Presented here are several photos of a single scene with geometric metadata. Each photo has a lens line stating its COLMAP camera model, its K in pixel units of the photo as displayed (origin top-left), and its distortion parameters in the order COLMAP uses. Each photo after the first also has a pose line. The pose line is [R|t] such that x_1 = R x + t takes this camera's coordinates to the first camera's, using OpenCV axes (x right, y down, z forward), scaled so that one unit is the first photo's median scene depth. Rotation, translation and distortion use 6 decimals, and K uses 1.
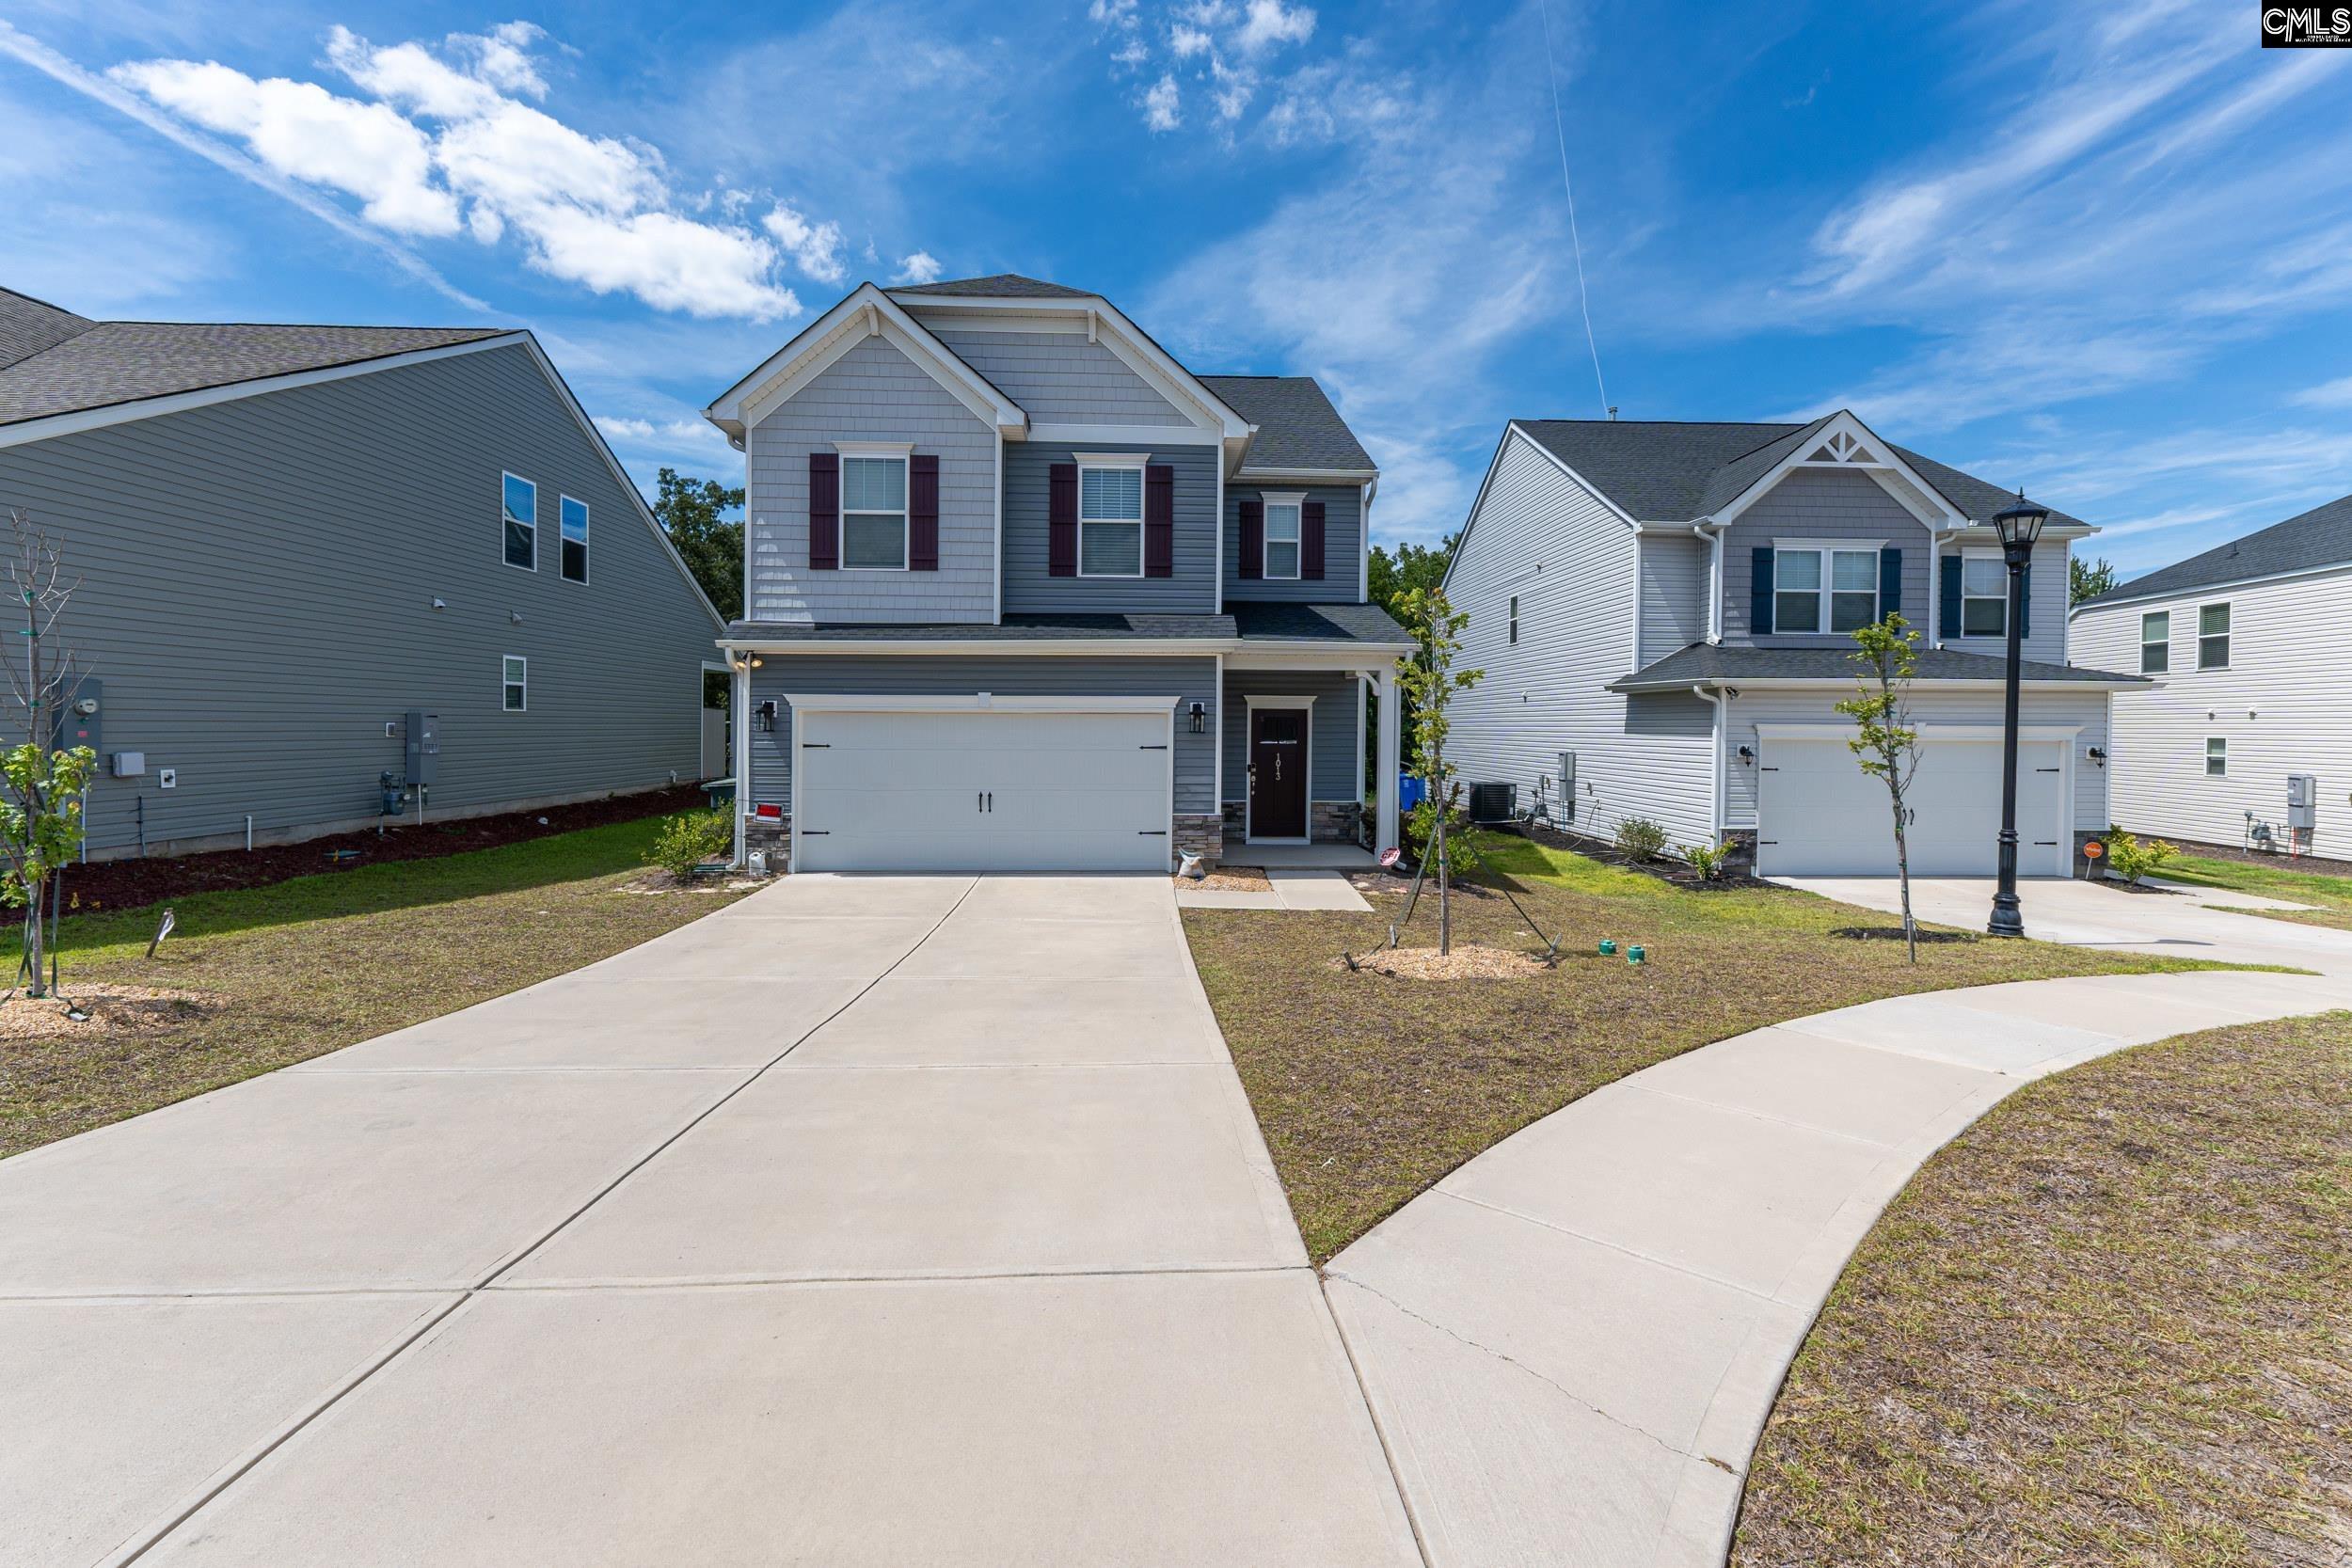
lens RADIAL K [[1016.6, 0, 1169.2], [0, 1016.6, 751.6], [0, 0, 1]] dist [0.003897, 0.000378]
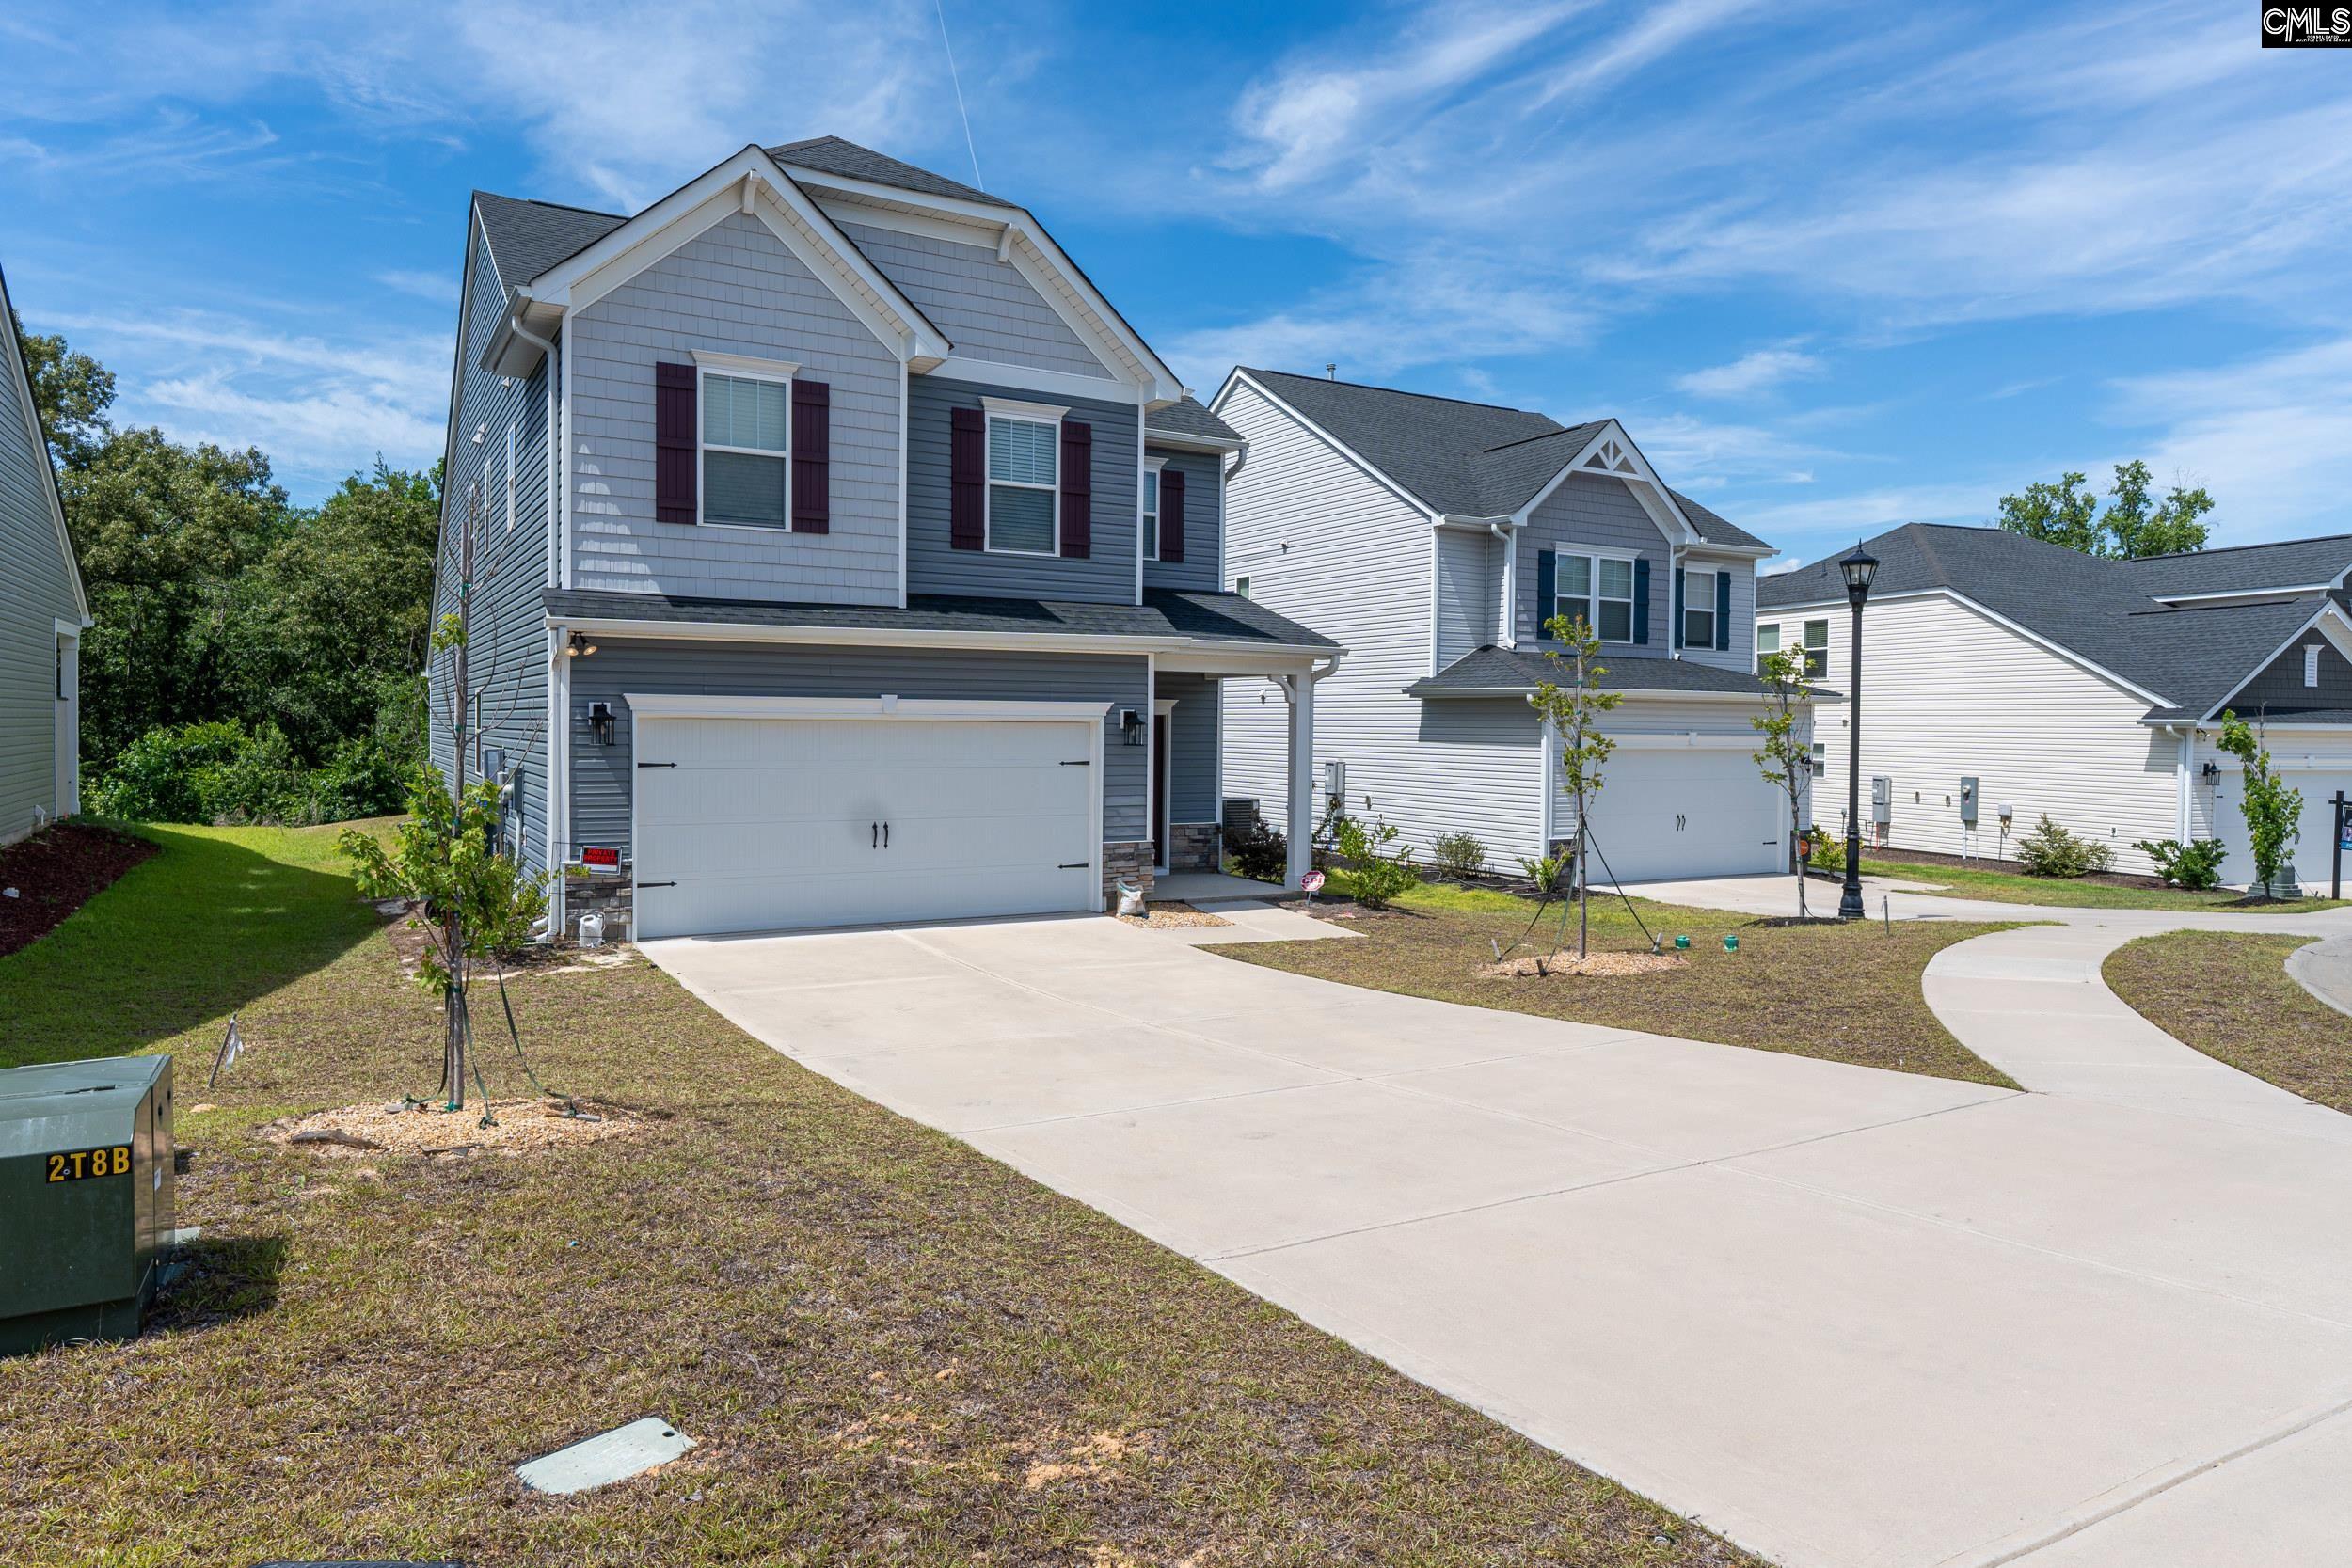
lens RADIAL K [[1476.9, 0, 1176.0], [0, 1476.9, 784.0], [0, 0, 1]] dist [-0.006065, -0.000391]
pose [[0.881636, -0.015446, 0.471678, -0.517129], [0.006301, 0.999760, 0.020961, -0.011847], [-0.471889, -0.015508, 0.881522, -0.103349]]
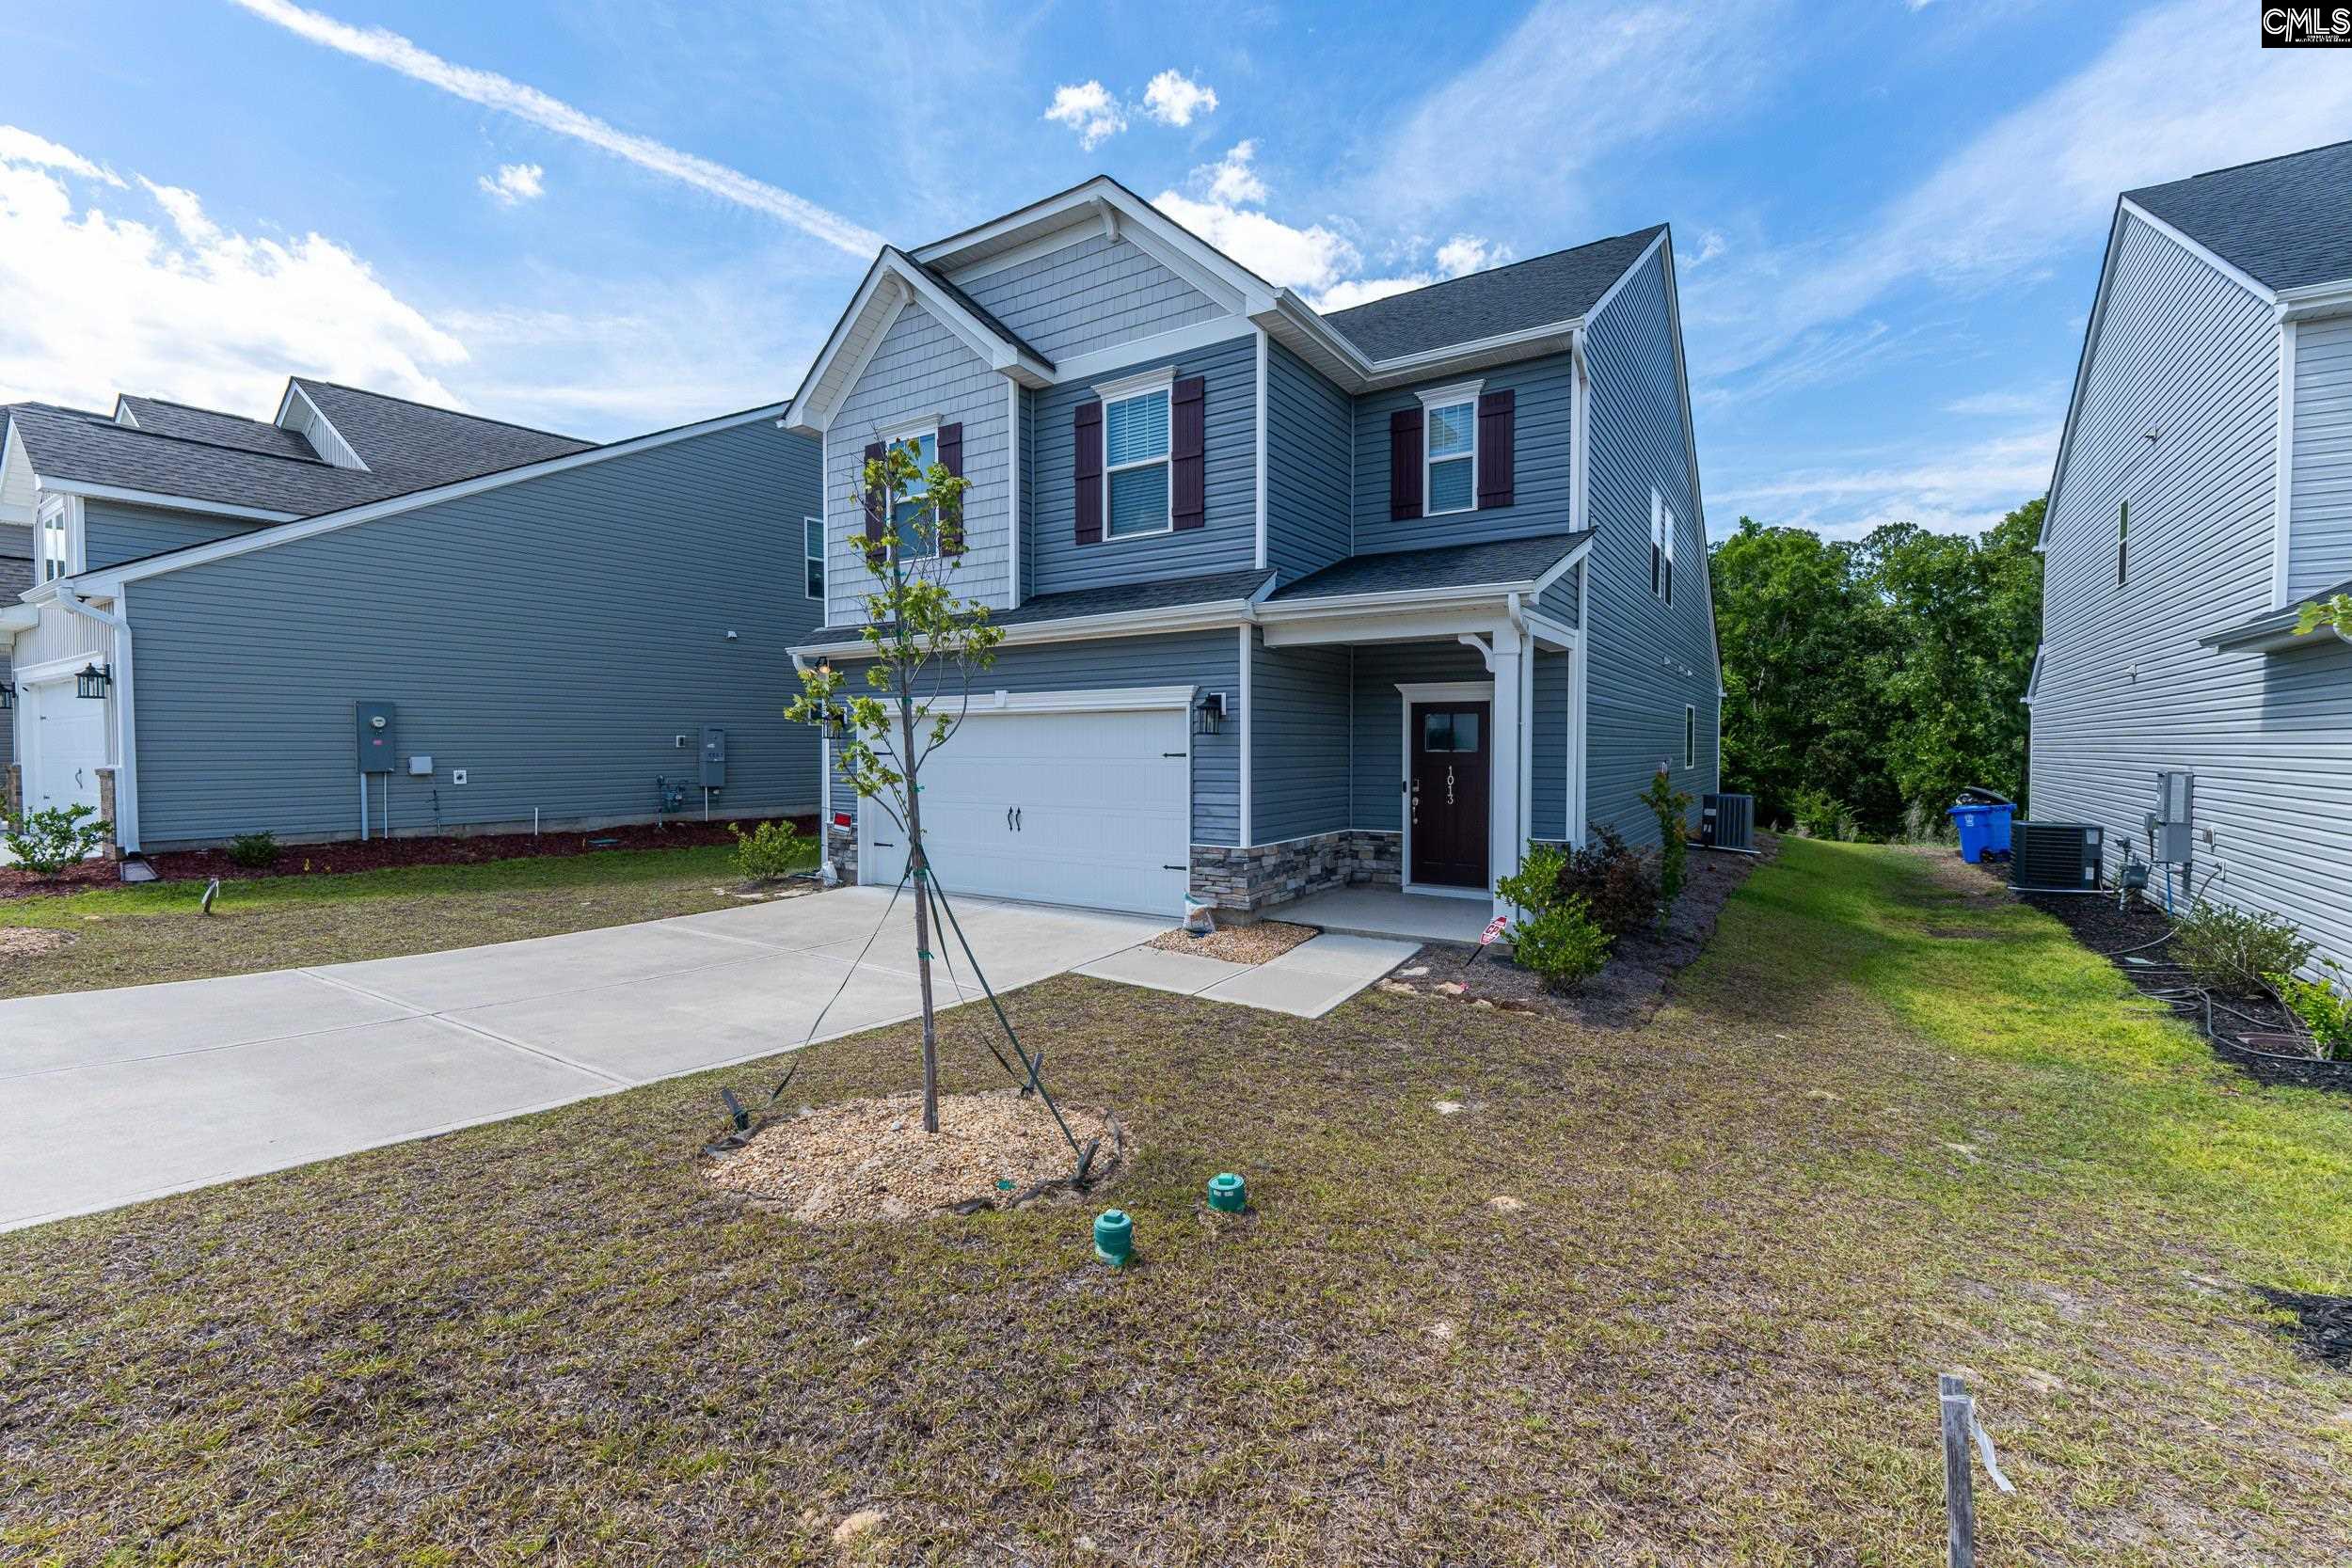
lens RADIAL K [[1013.6, 0, 1176.0], [0, 1013.6, 784.0], [0, 0, 1]] dist [0.002029, 0.000097]
pose [[0.809576, 0.015153, -0.586819, 0.433108], [-0.009474, 0.999874, 0.012749, 0.008067], [0.586938, -0.004761, 0.809618, 0.392997]]
